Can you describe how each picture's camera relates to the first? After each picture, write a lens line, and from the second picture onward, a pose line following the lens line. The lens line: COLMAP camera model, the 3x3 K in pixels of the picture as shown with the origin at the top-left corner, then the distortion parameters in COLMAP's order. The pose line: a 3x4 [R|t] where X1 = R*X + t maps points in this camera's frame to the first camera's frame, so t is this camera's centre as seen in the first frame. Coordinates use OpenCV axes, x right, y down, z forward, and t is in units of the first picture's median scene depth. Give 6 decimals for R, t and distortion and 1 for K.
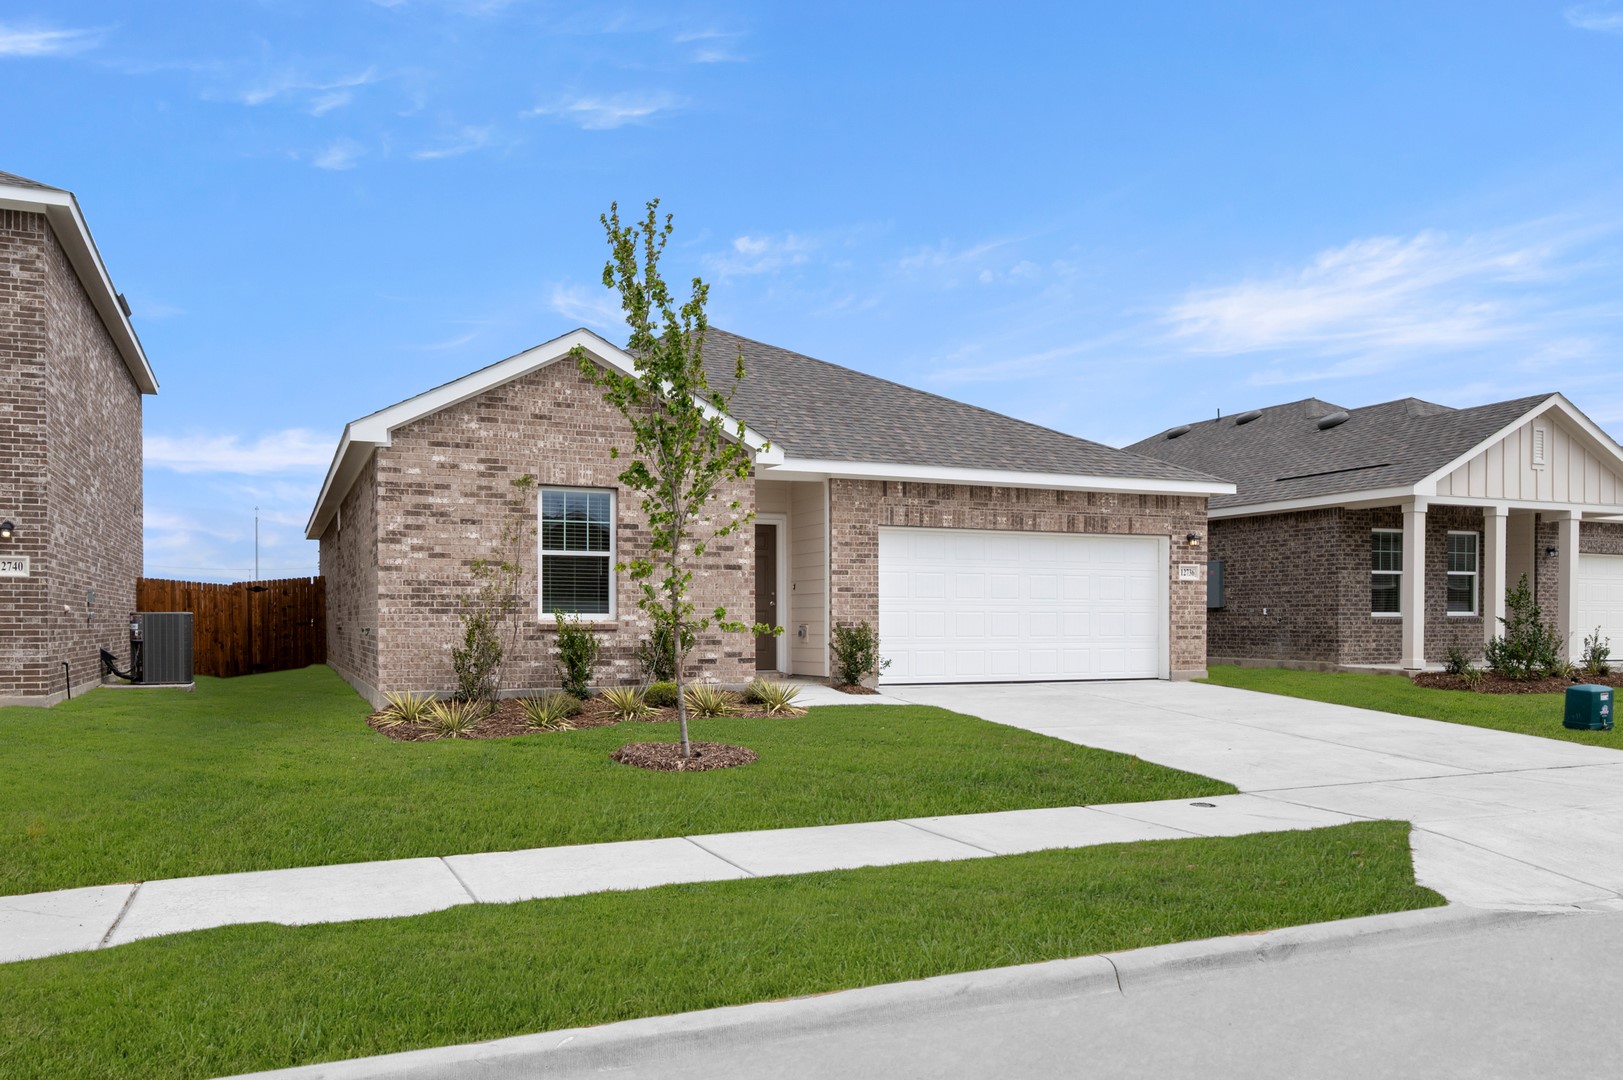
lens RADIAL K [[879.3, 0, 811.1], [0, 879.3, 530.9], [0, 0, 1]] dist [0.002700, -0.002024]
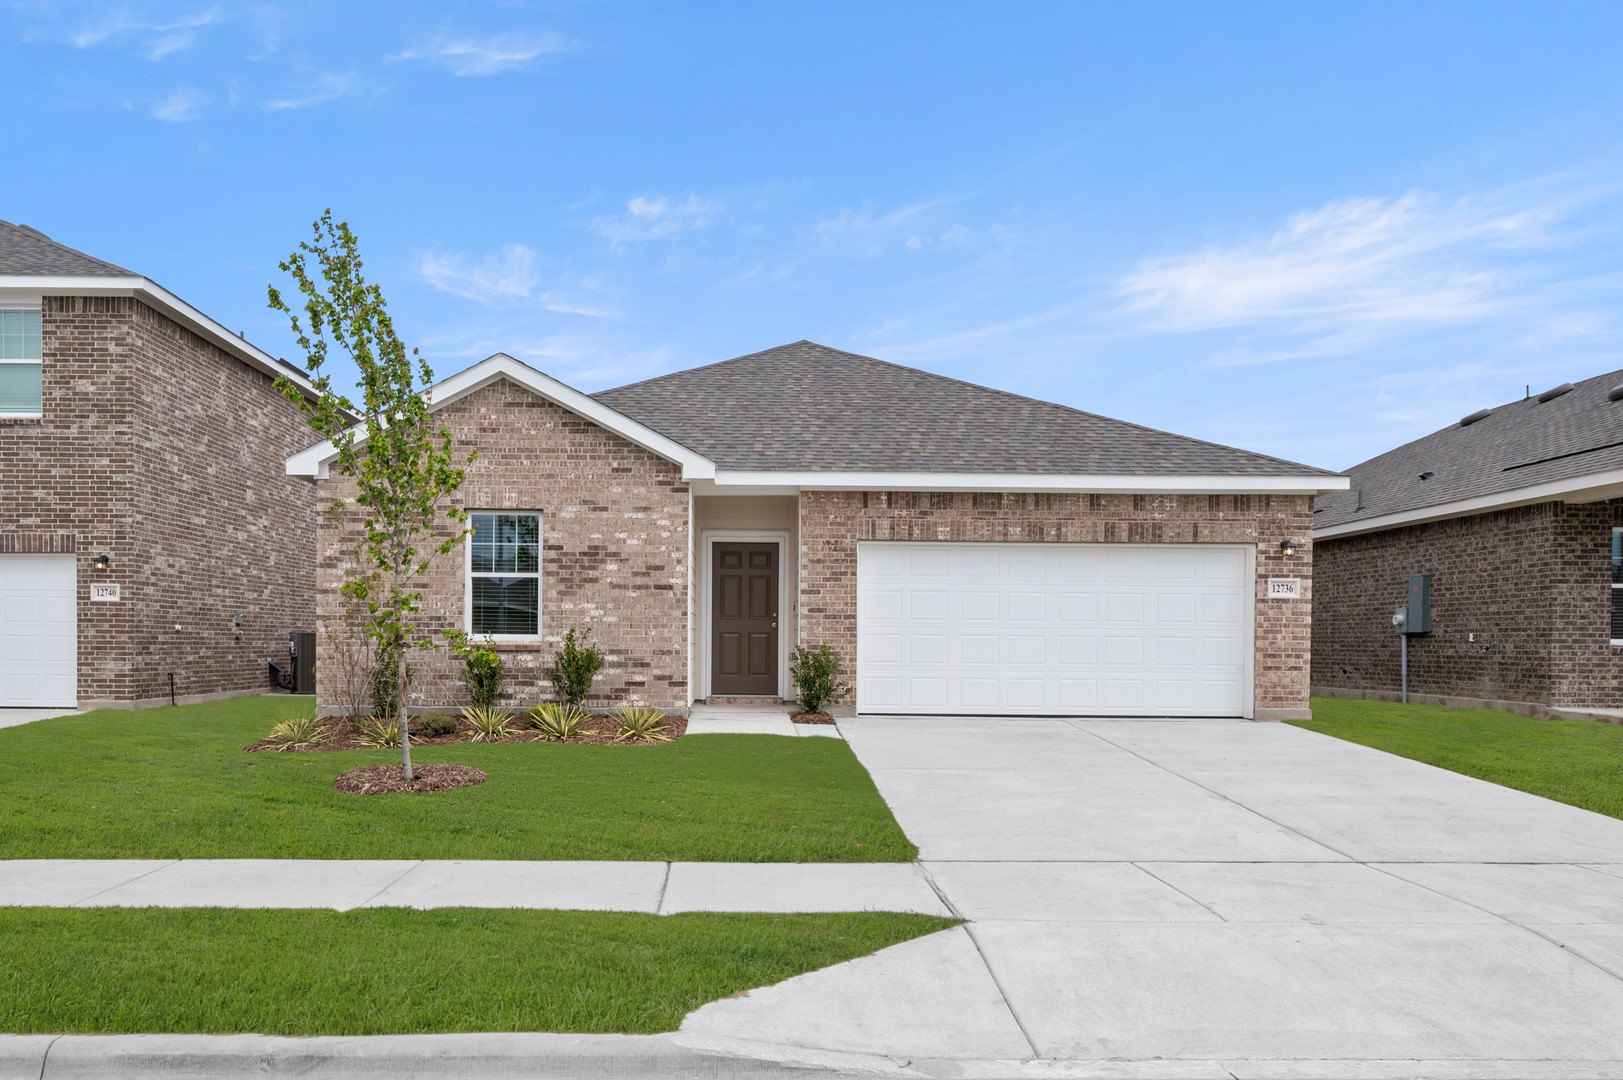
lens RADIAL K [[895.3, 0, 810.7], [0, 895.3, 556.3], [0, 0, 1]] dist [0.001970, -0.000468]
pose [[0.954494, -0.020685, -0.297511, 0.359168], [0.021910, 0.999760, 0.000783, 0.010314], [0.297424, -0.007266, 0.954718, 0.110732]]
